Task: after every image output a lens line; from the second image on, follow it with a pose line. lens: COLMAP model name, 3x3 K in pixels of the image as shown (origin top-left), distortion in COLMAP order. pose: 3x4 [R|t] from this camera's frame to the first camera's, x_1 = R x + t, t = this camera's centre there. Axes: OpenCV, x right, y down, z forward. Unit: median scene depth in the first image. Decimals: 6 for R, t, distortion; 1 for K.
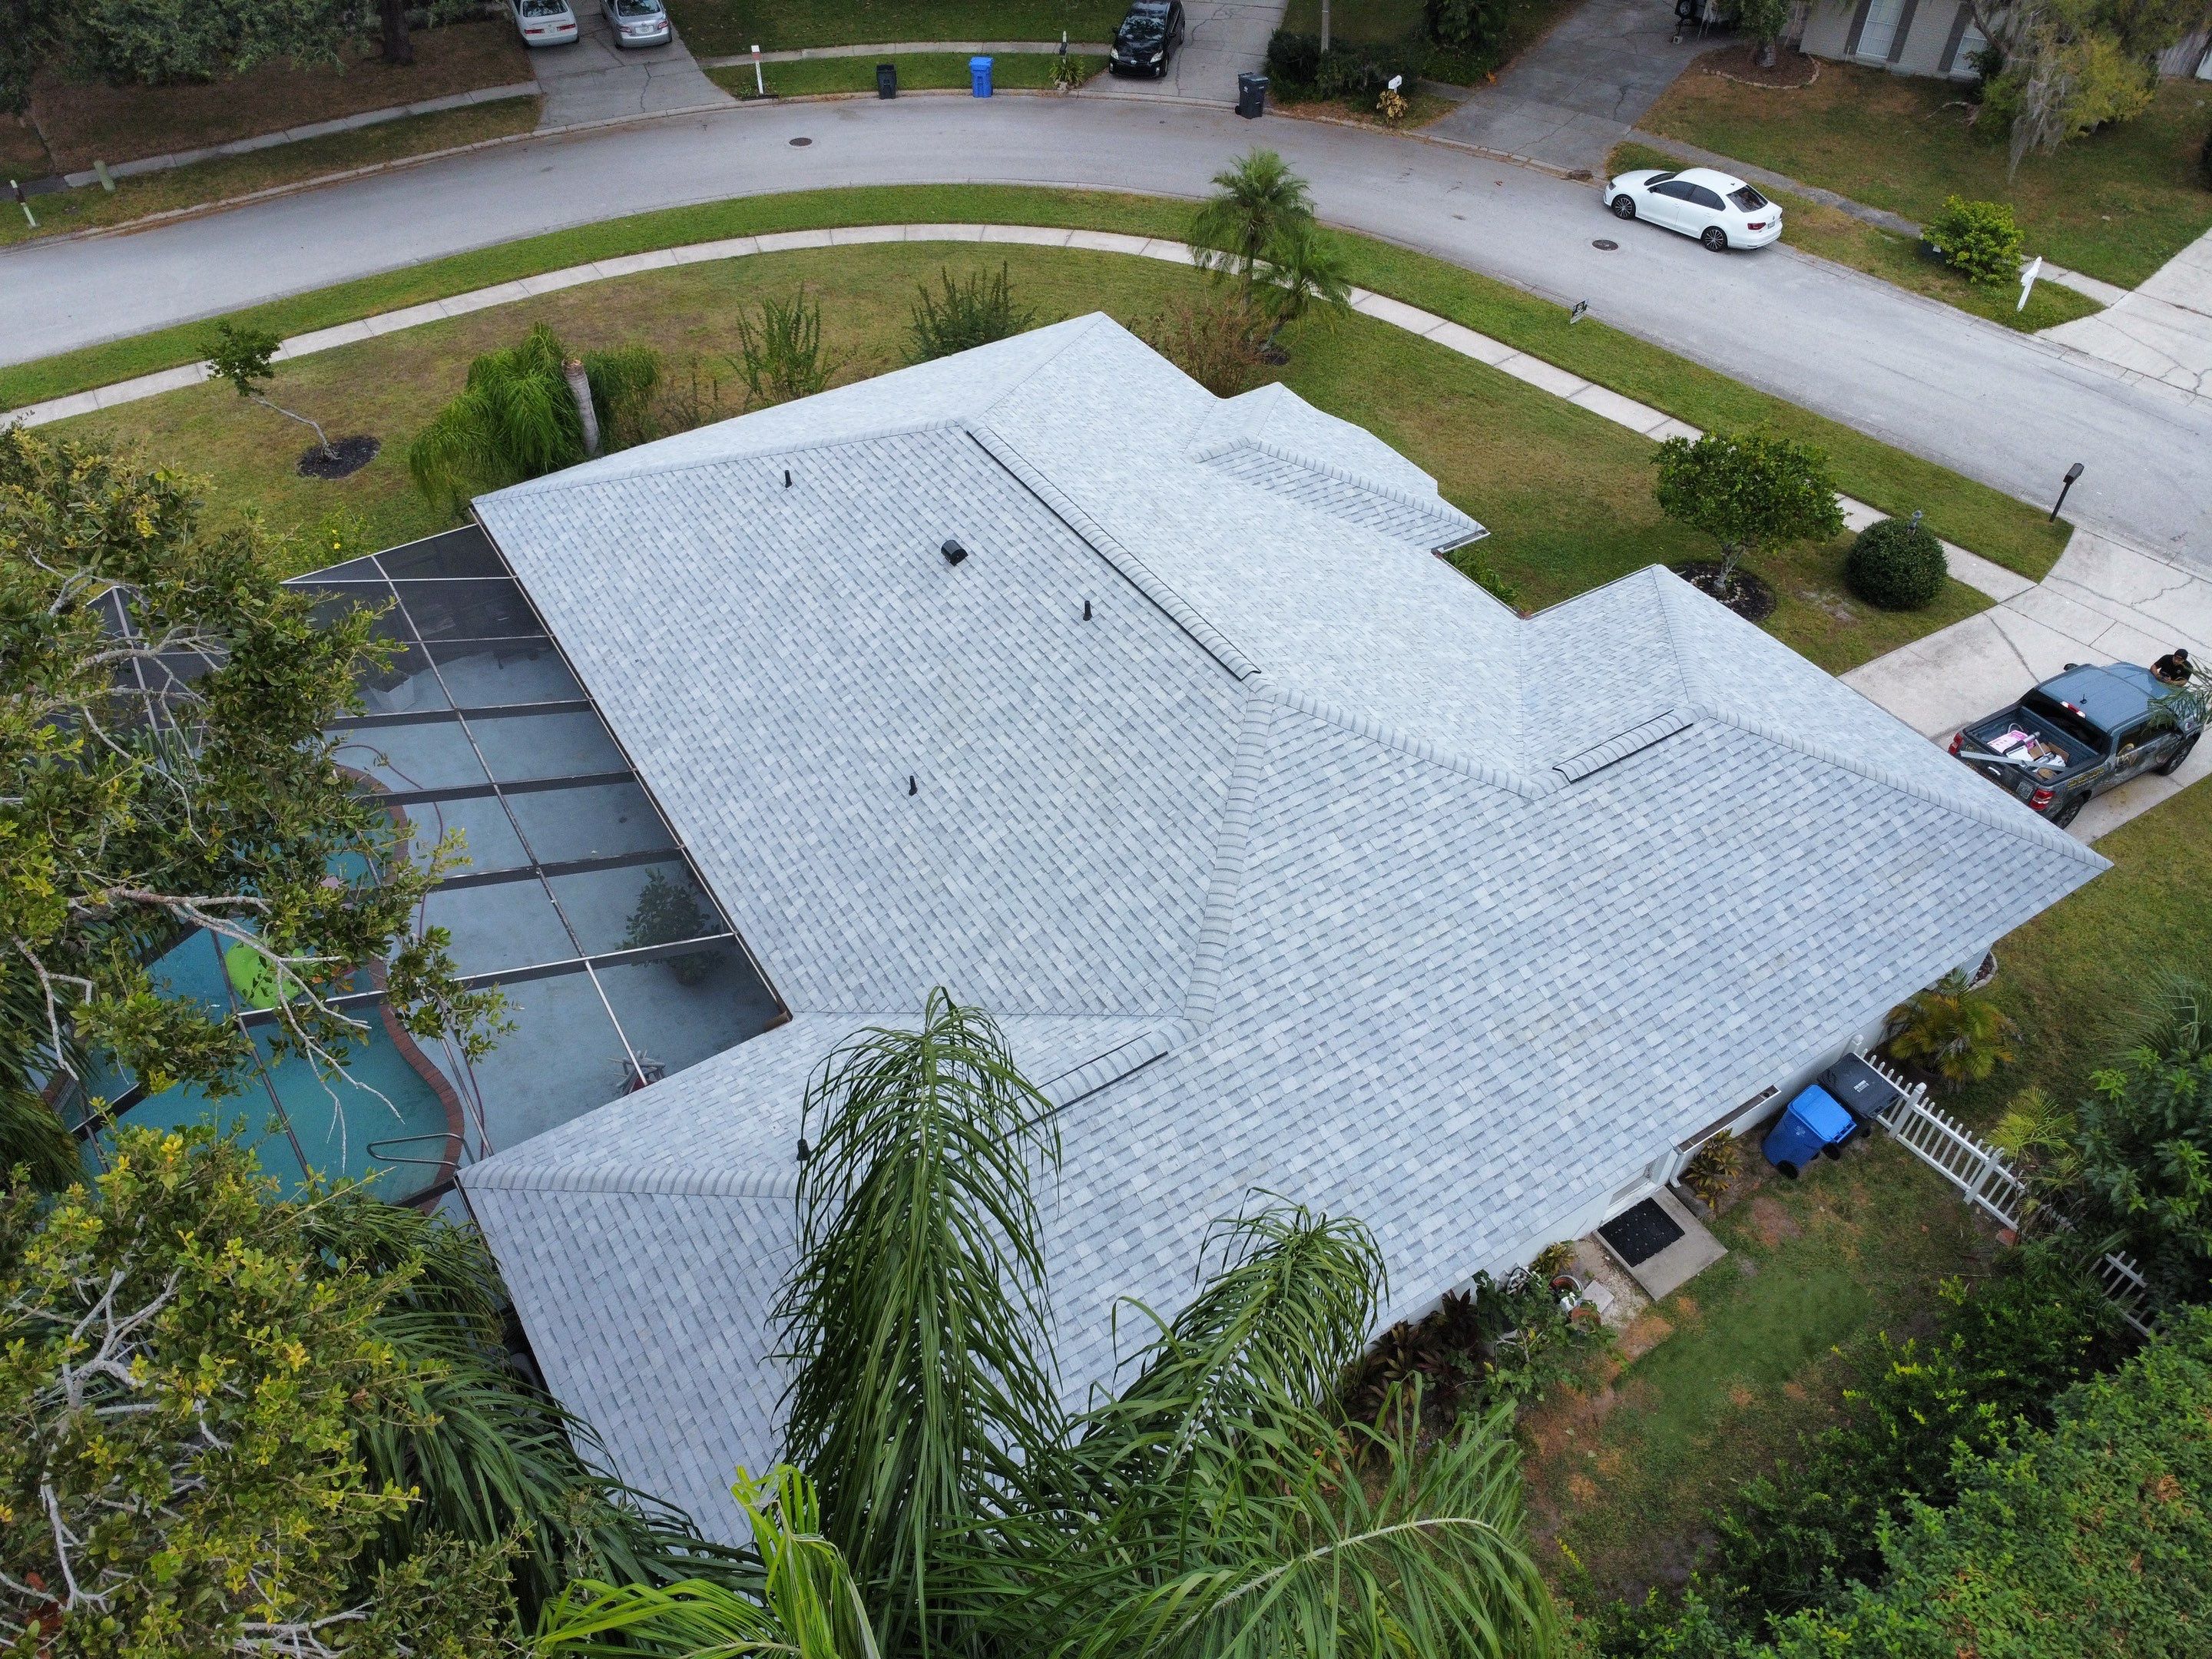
lens RADIAL K [[1610.4, 0, 1093.5], [0, 1610.4, 817.1], [0, 0, 1]] dist [-0.030278, -0.002929]
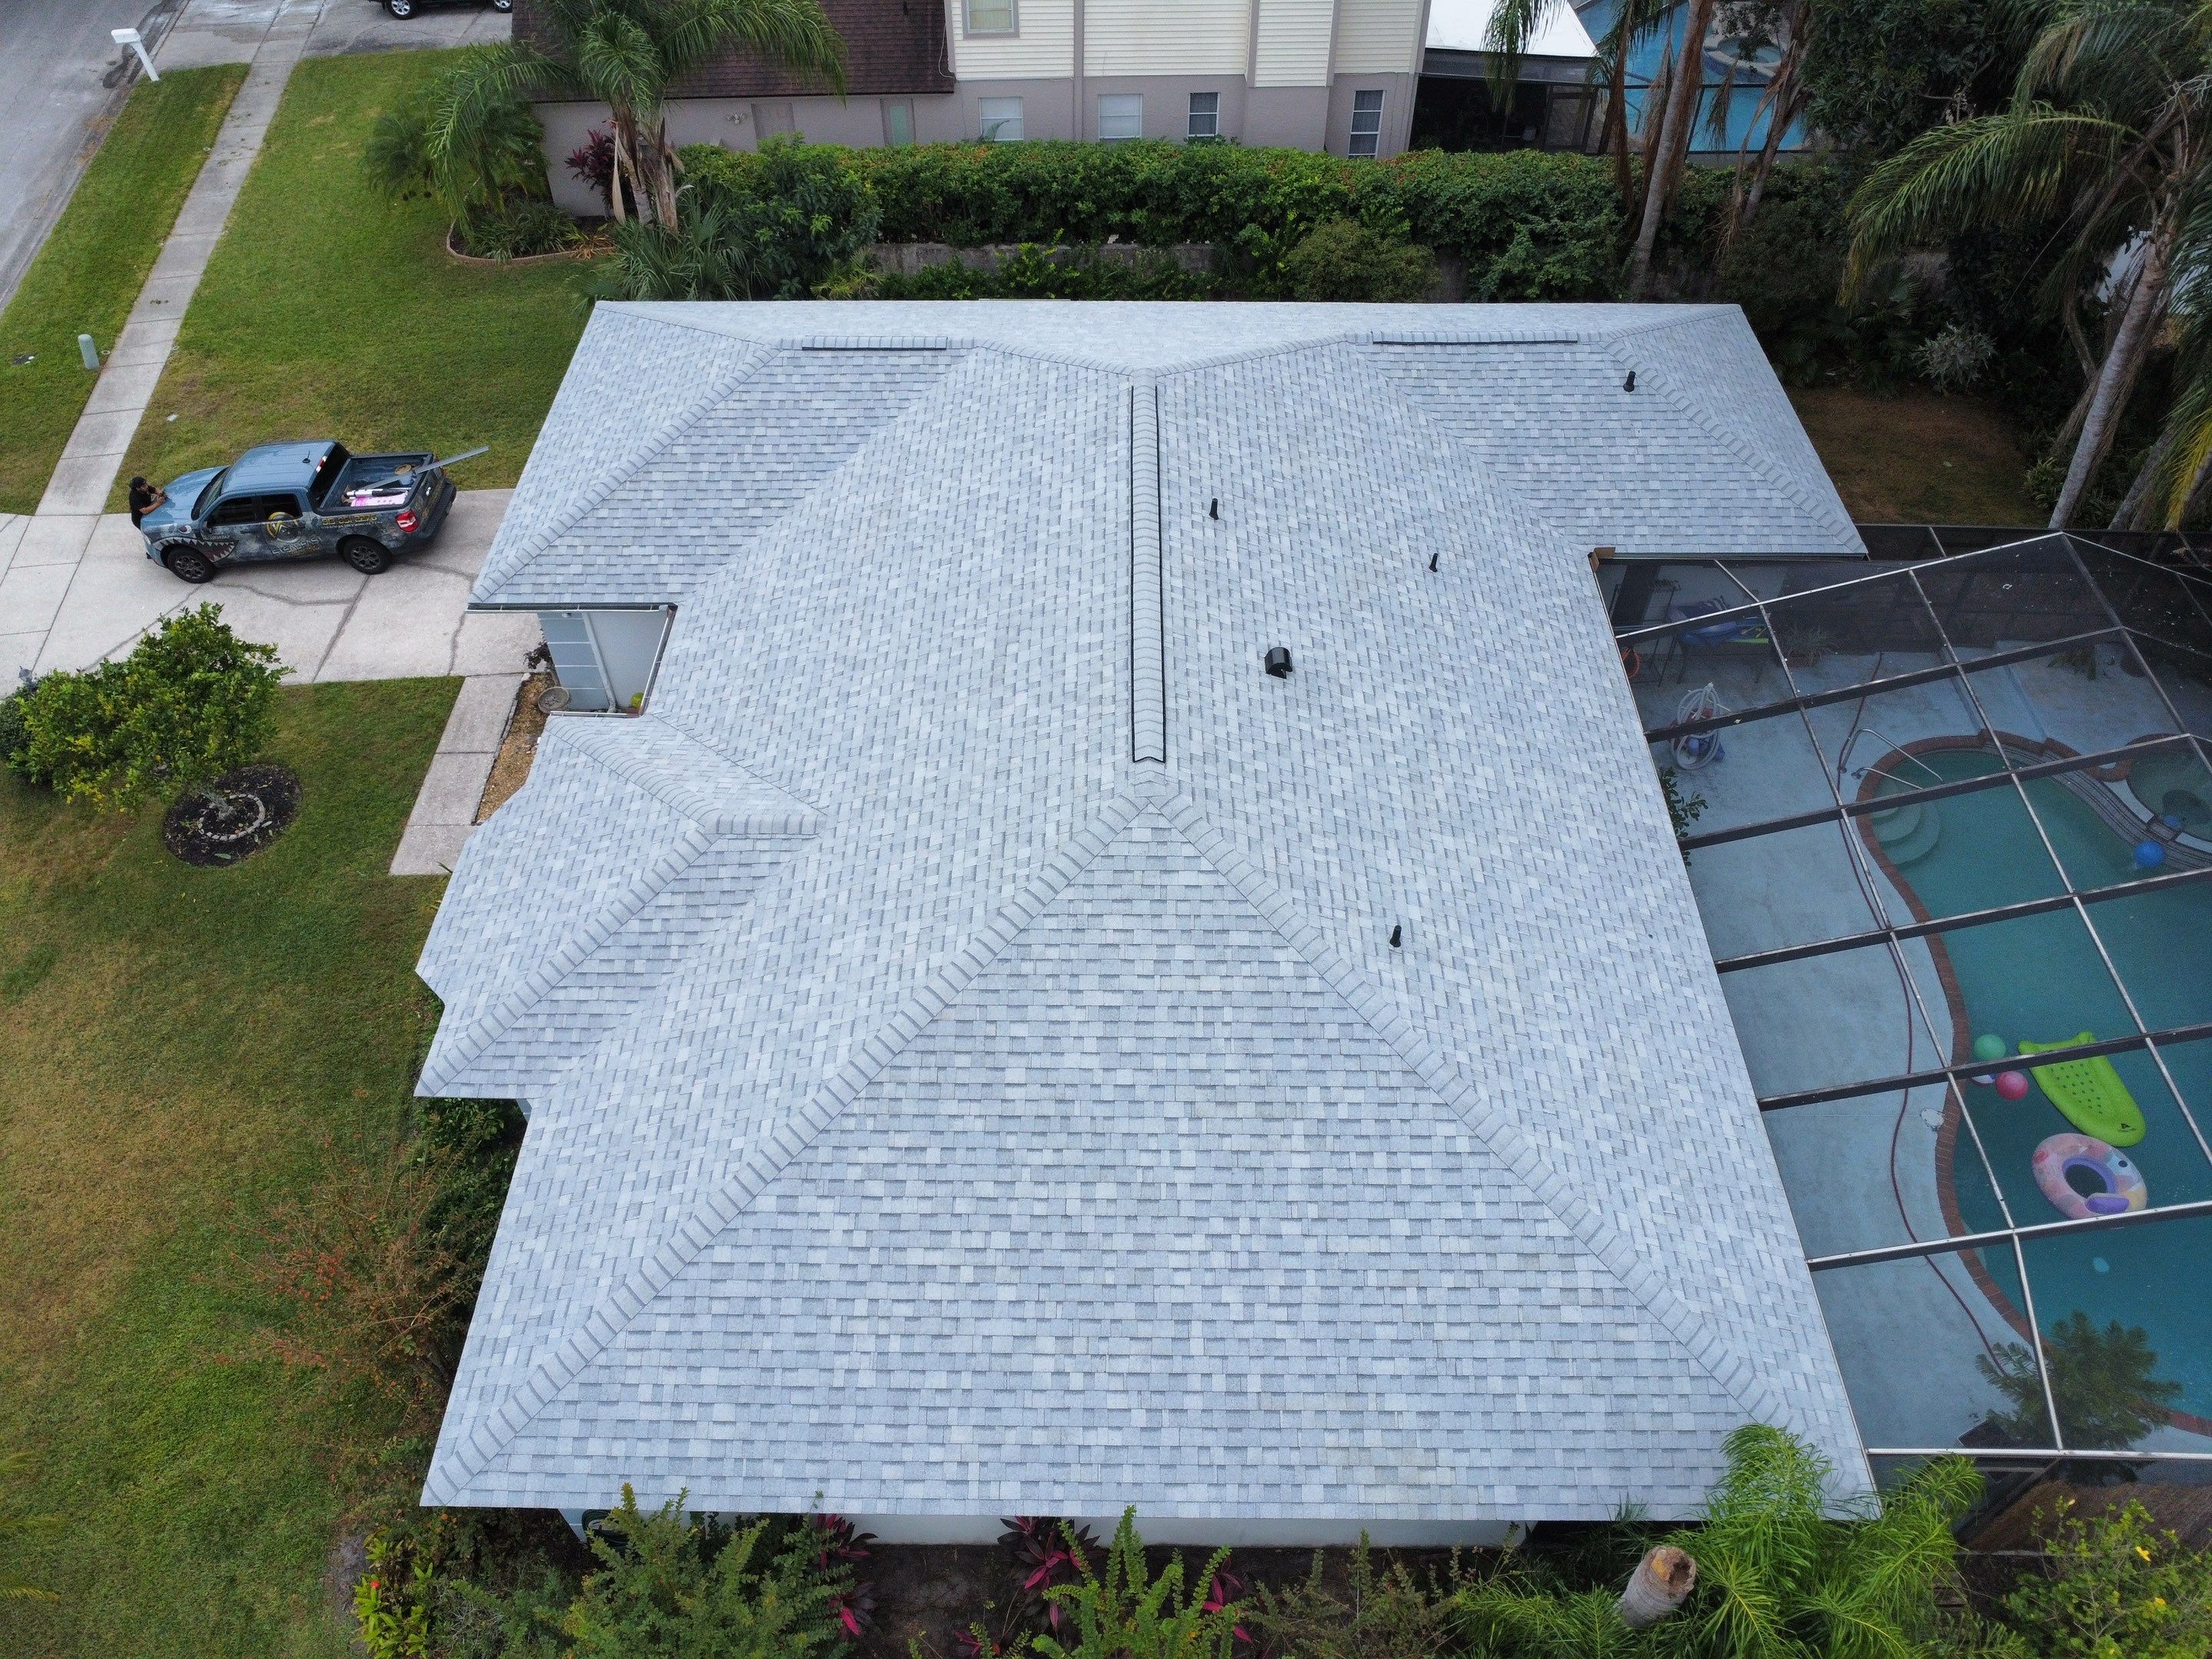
lens RADIAL K [[1610.4, 0, 1100.1], [0, 1610.4, 815.1], [0, 0, 1]] dist [-0.030278, -0.002929]
pose [[-0.843389, -0.391223, 0.368293, -0.318558], [0.374689, 0.063042, 0.925005, -0.886561], [-0.385101, 0.918134, 0.093418, 0.967500]]
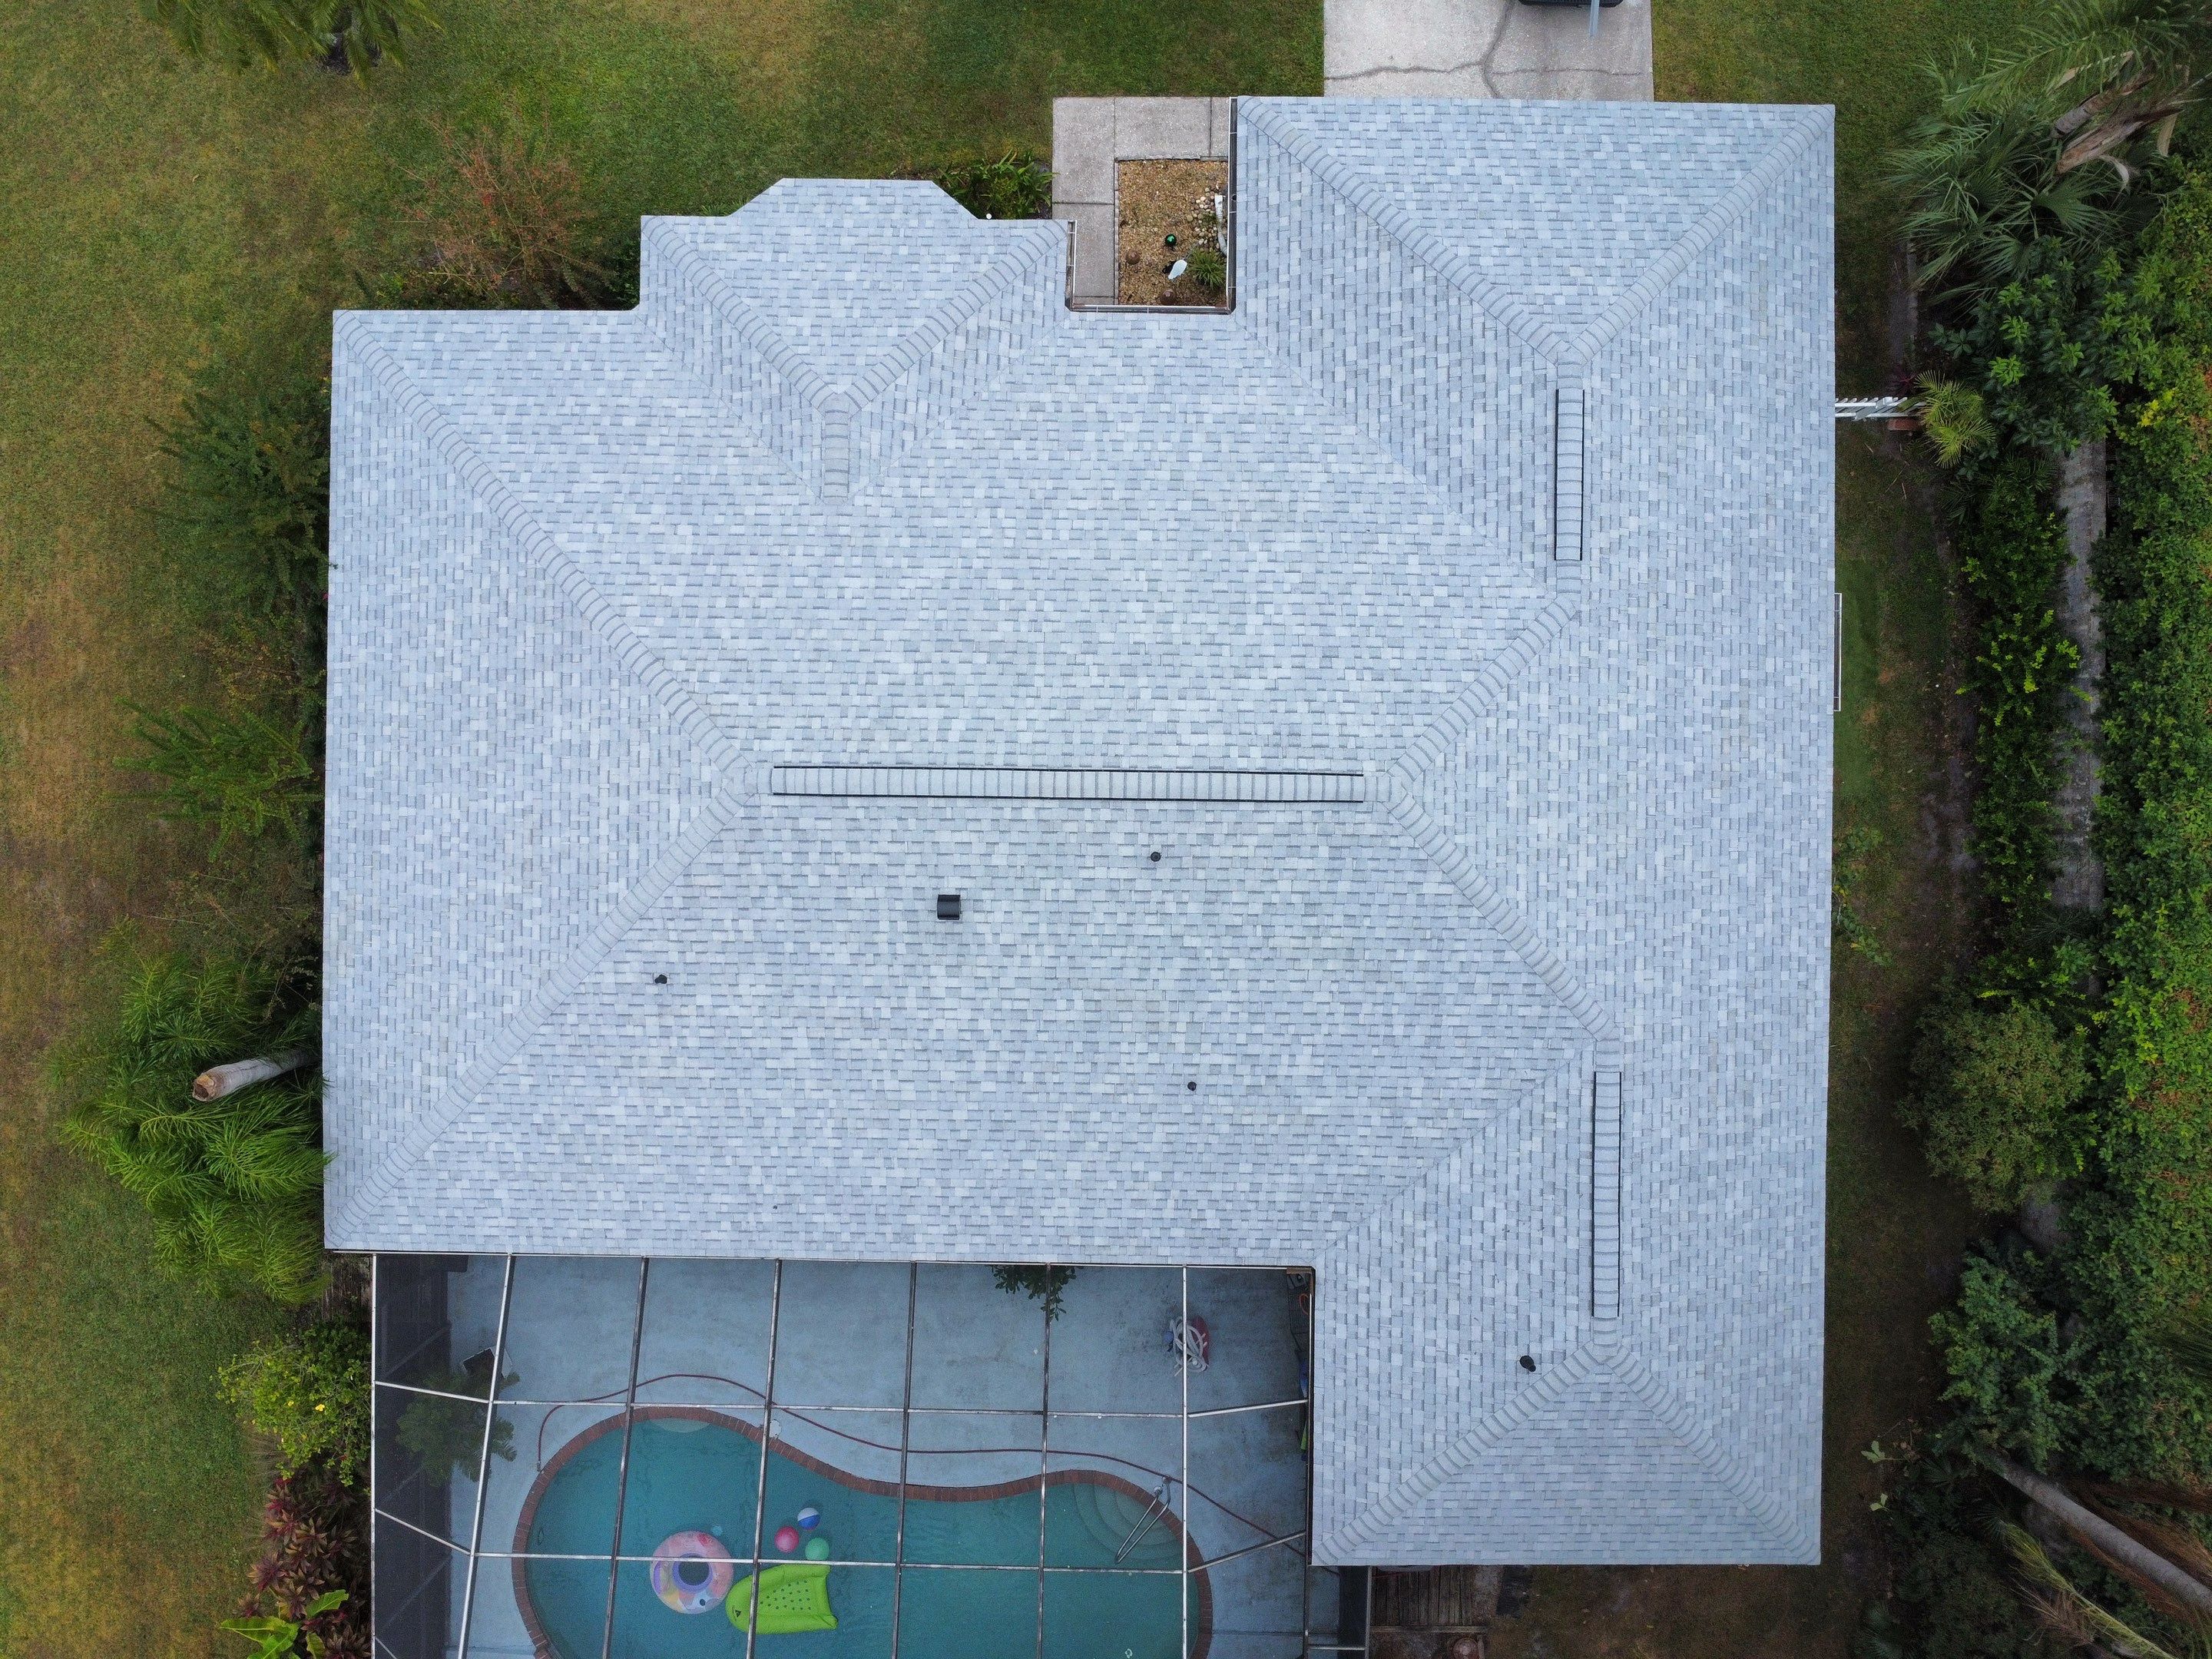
lens RADIAL K [[1610.4, 0, 1094.3], [0, 1610.4, 824.8], [0, 0, 1]] dist [-0.030278, -0.002929]
pose [[0.538543, -0.842591, -0.003488, -0.003572], [0.587378, 0.372449, 0.718519, -0.713663], [-0.604118, -0.389002, 0.695499, 0.344162]]
